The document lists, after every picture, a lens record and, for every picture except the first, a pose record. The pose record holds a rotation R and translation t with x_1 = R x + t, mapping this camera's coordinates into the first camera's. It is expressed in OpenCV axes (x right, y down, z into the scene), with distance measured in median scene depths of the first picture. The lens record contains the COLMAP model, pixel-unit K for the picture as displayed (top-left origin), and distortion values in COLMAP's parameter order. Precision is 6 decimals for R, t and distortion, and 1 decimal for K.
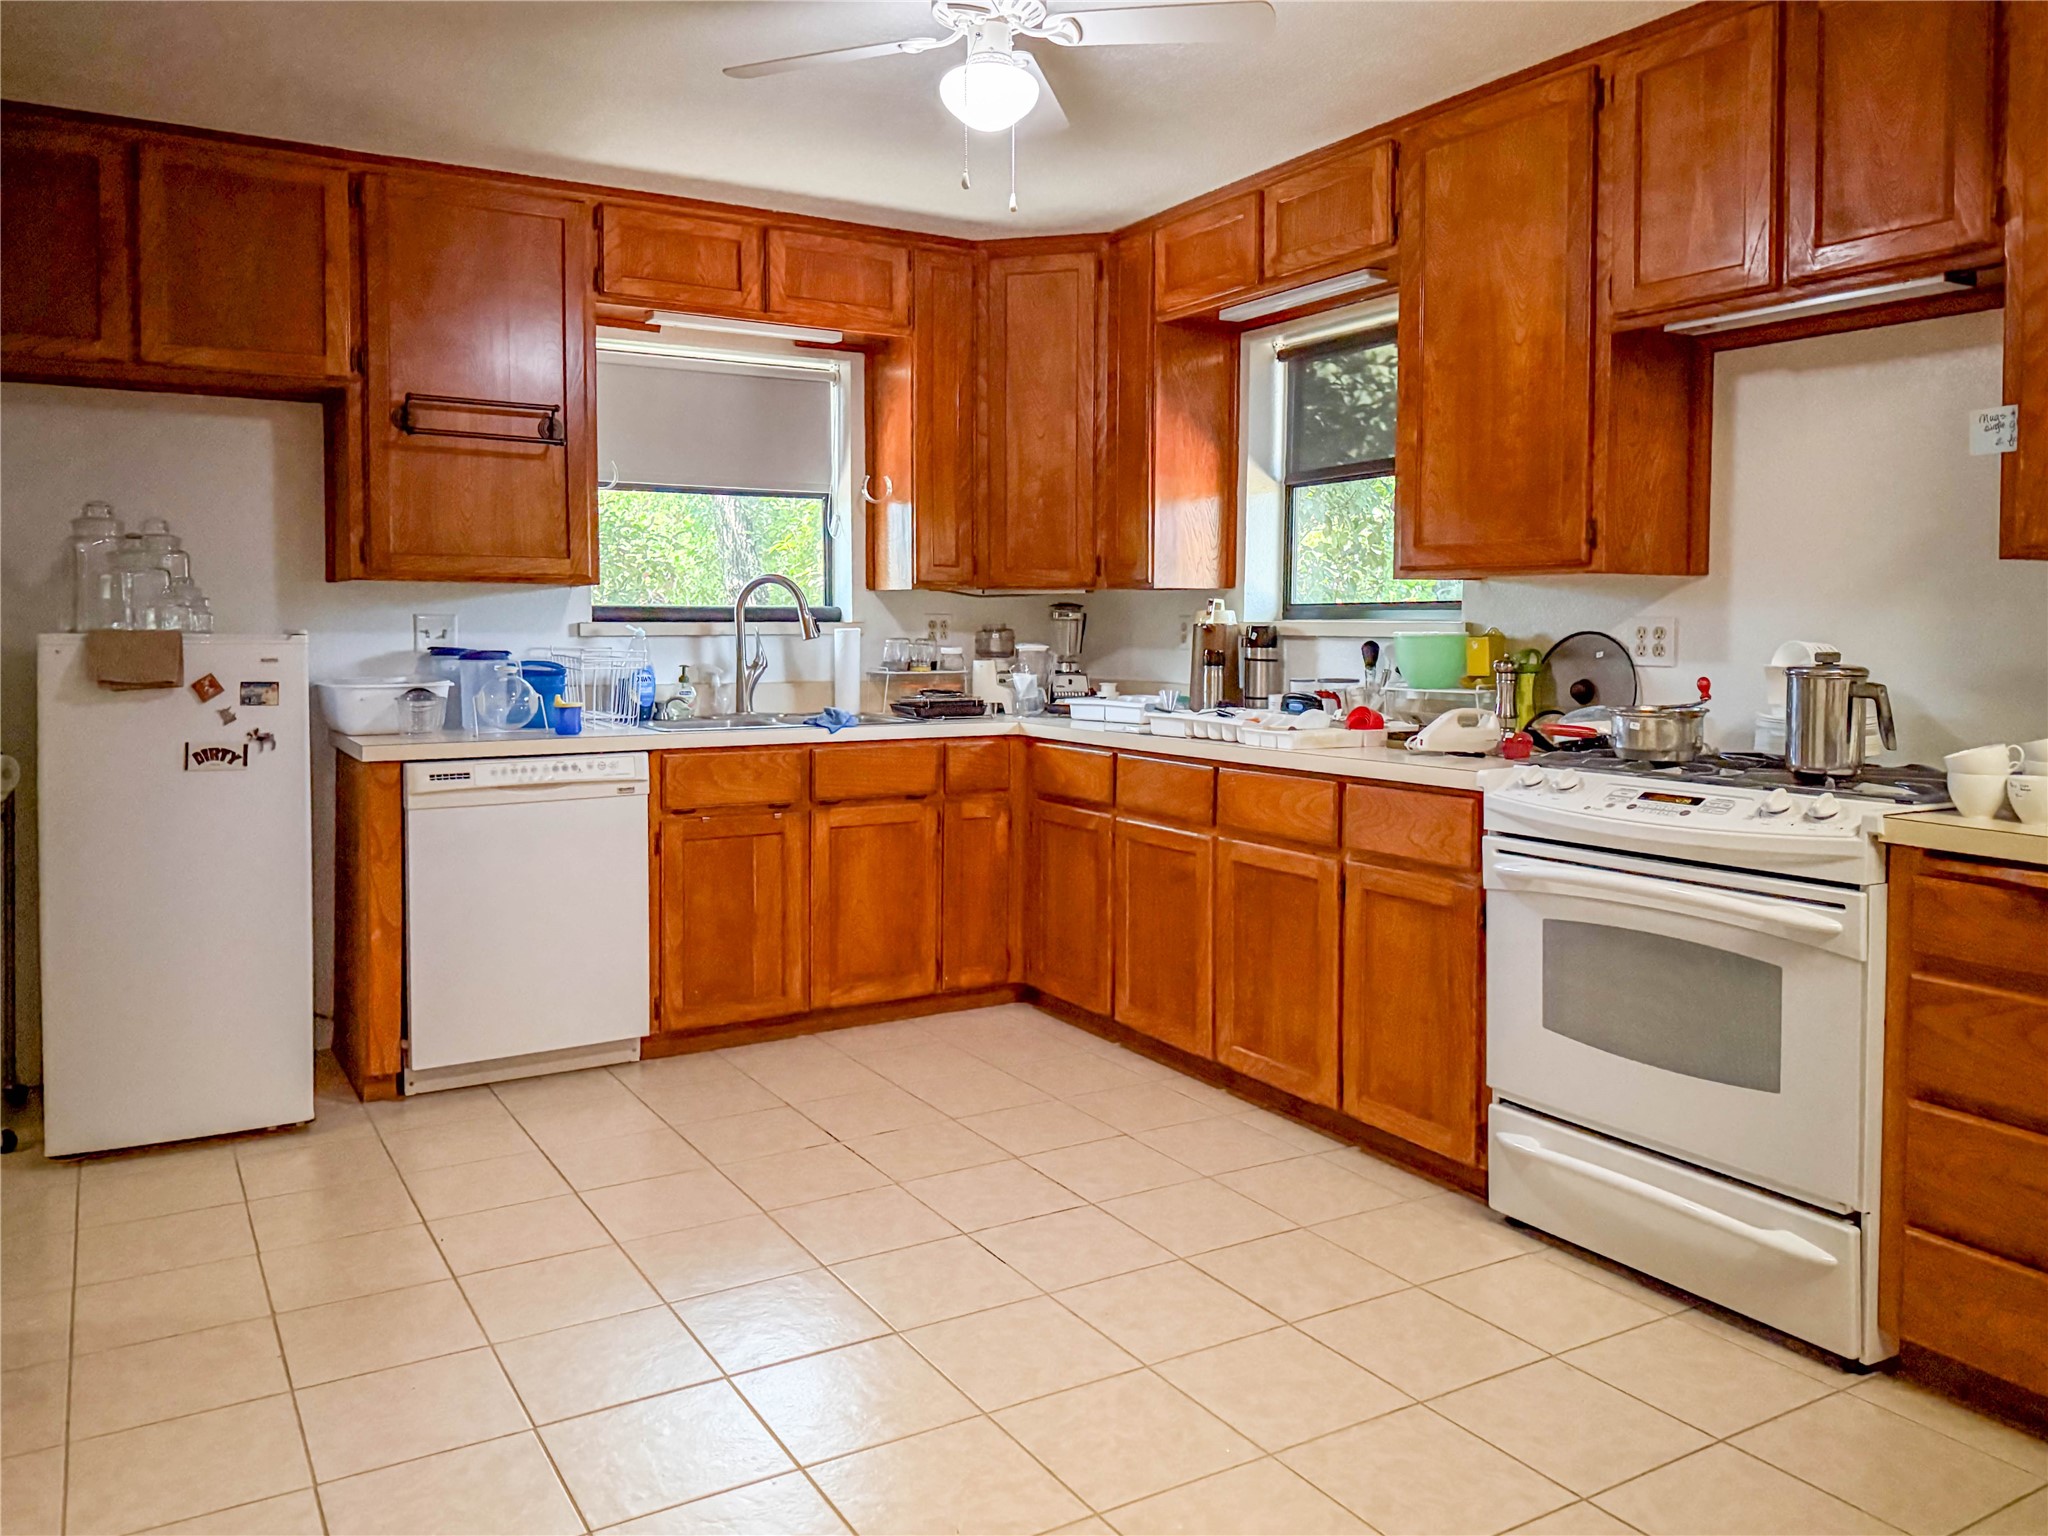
lens RADIAL K [[1531.7, 0, 1010.5], [0, 1531.7, 754.4], [0, 0, 1]] dist [-0.004007, -0.005003]
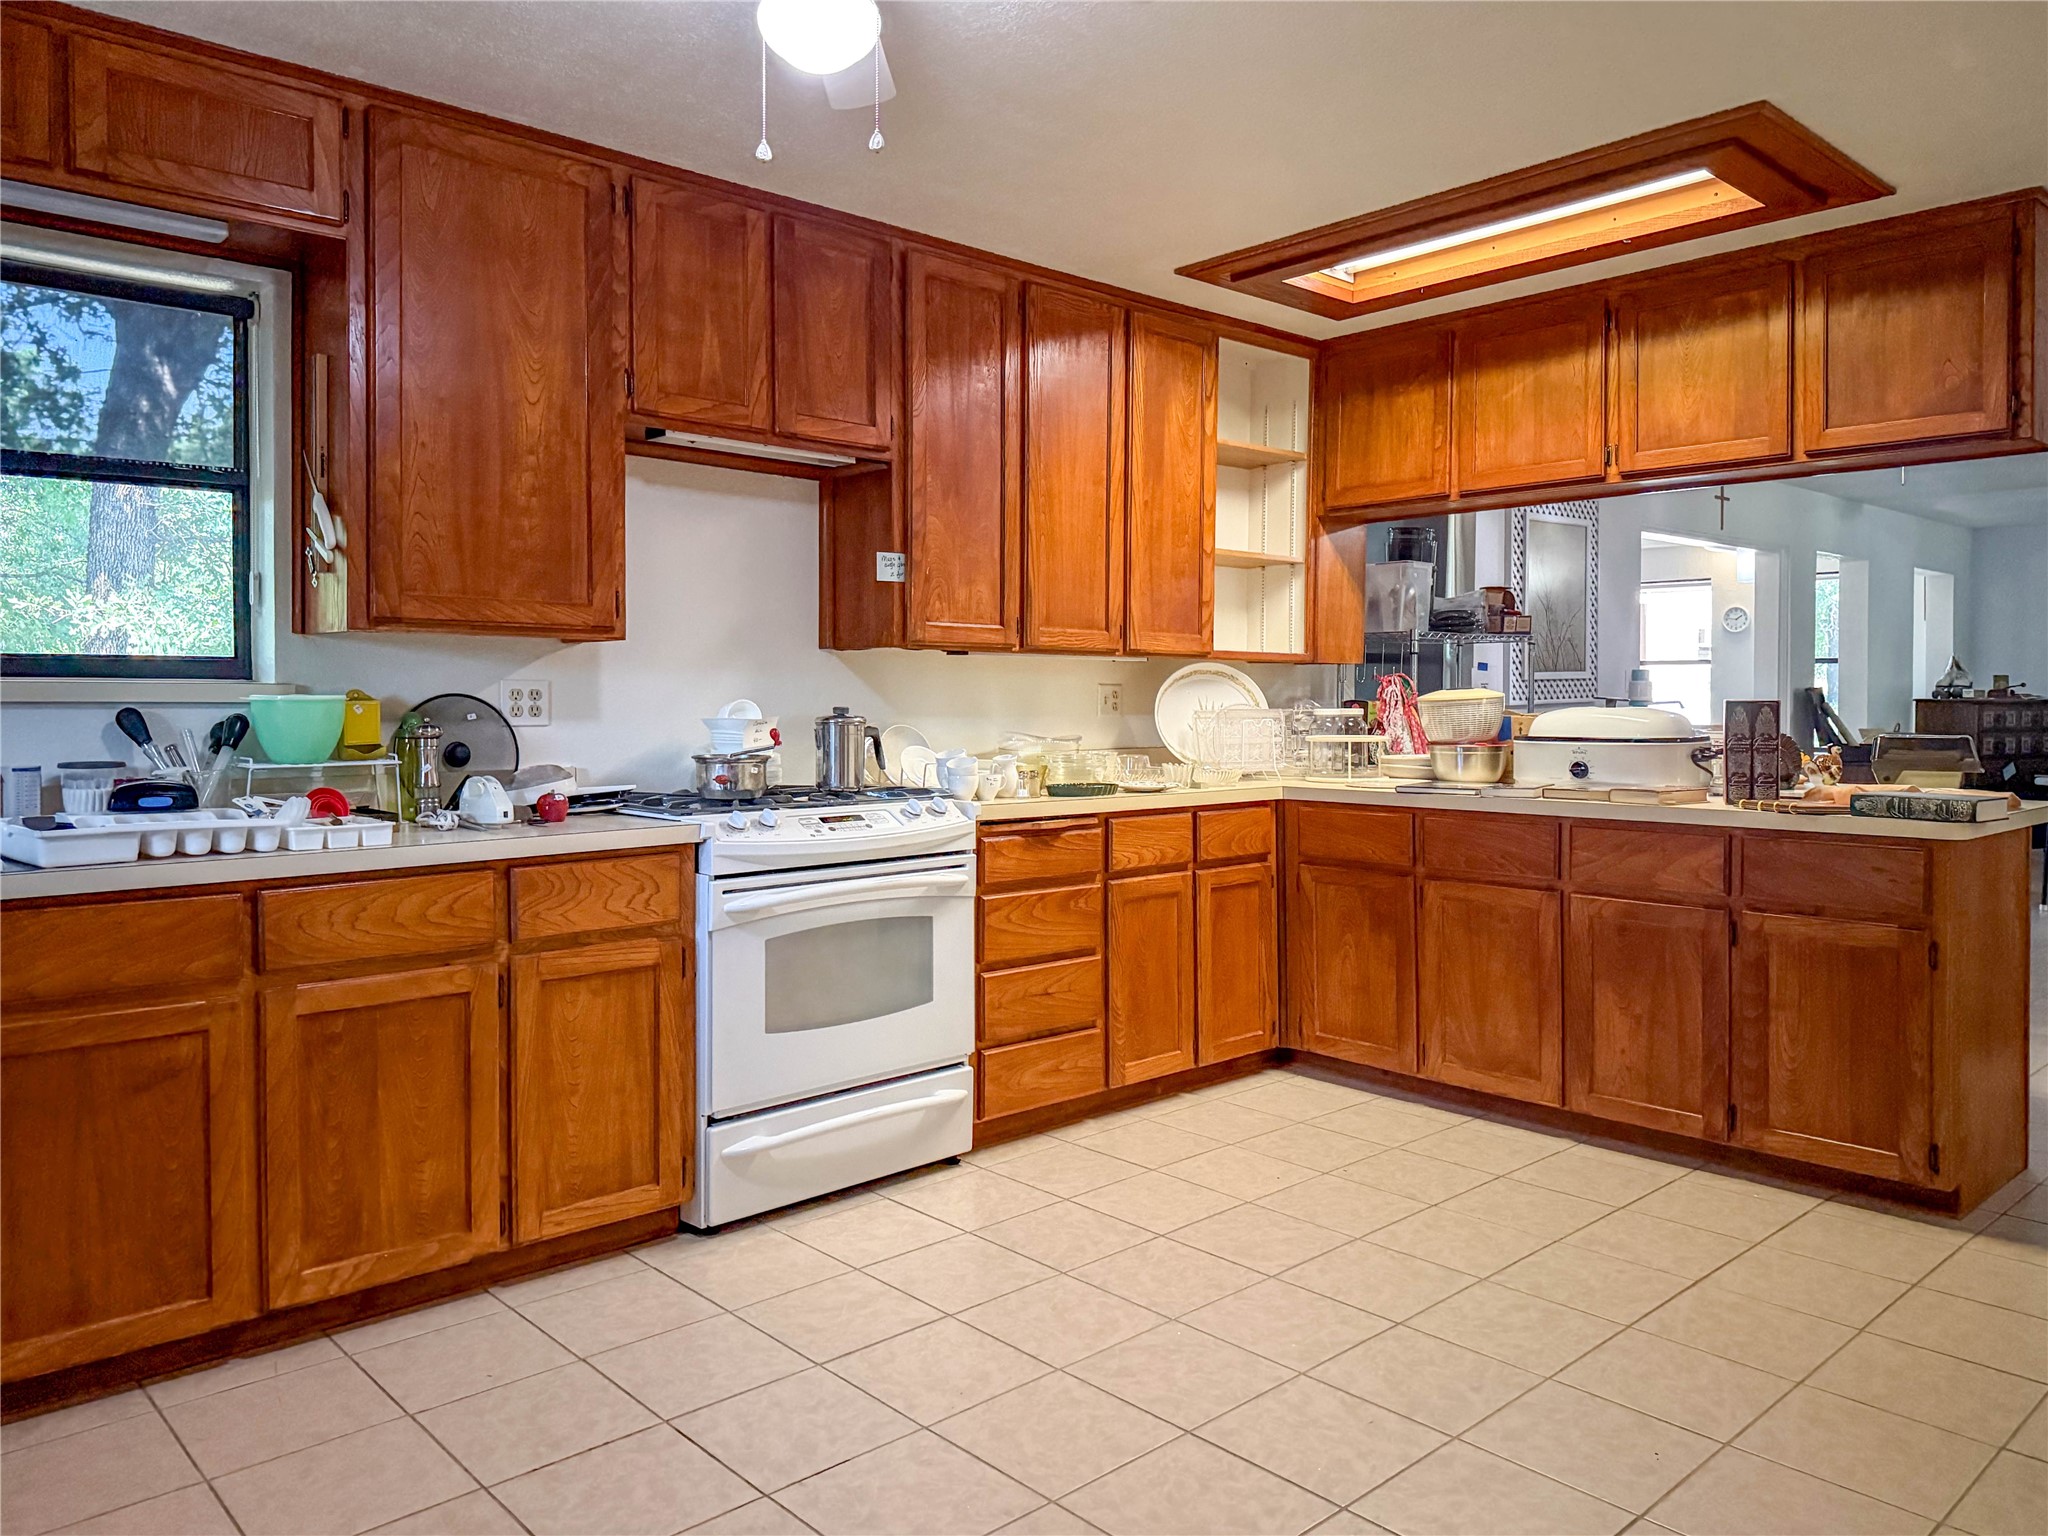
lens RADIAL K [[1481.3, 0, 1014.7], [0, 1481.3, 786.5], [0, 0, 1]] dist [0.082025, -0.090761]
pose [[-0.217100, -0.065975, 0.973917, -0.904621], [0.084620, 0.992686, 0.086109, -0.103280], [-0.972475, 0.101107, -0.209929, 1.204283]]
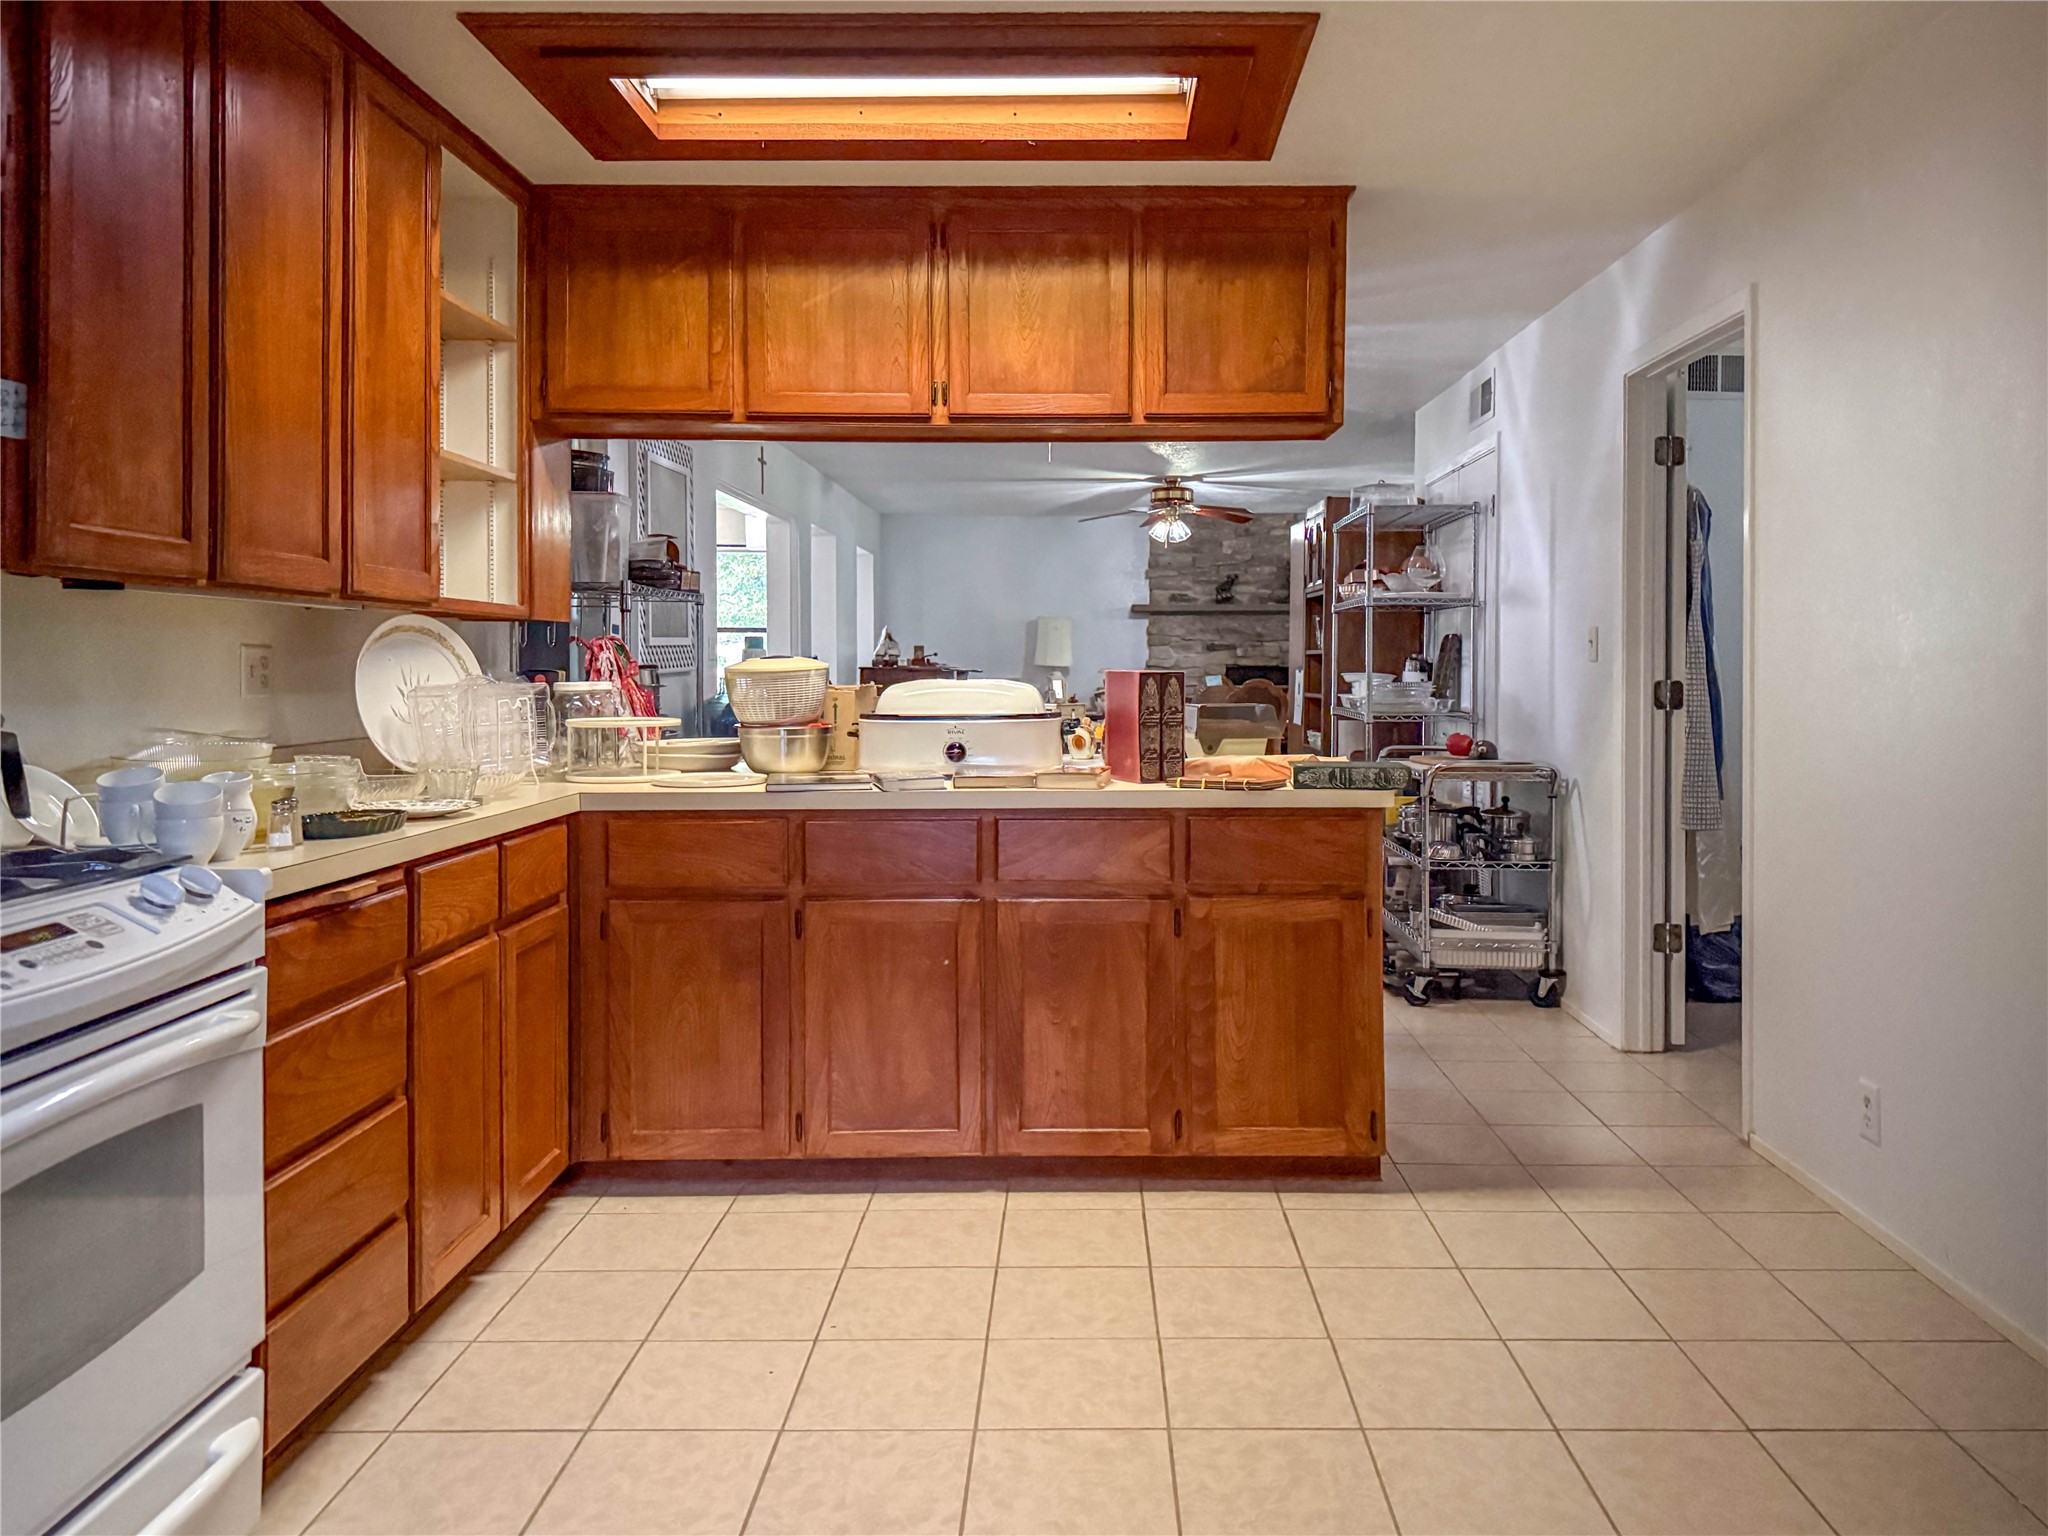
lens RADIAL K [[1481.3, 0, 1075.5], [0, 1481.3, 715.5], [0, 0, 1]] dist [0.082025, -0.090761]
pose [[-0.870437, -0.023551, 0.491716, -0.227309], [0.038678, 0.992496, 0.116003, -0.118942], [-0.490758, 0.119992, -0.862994, 1.397691]]
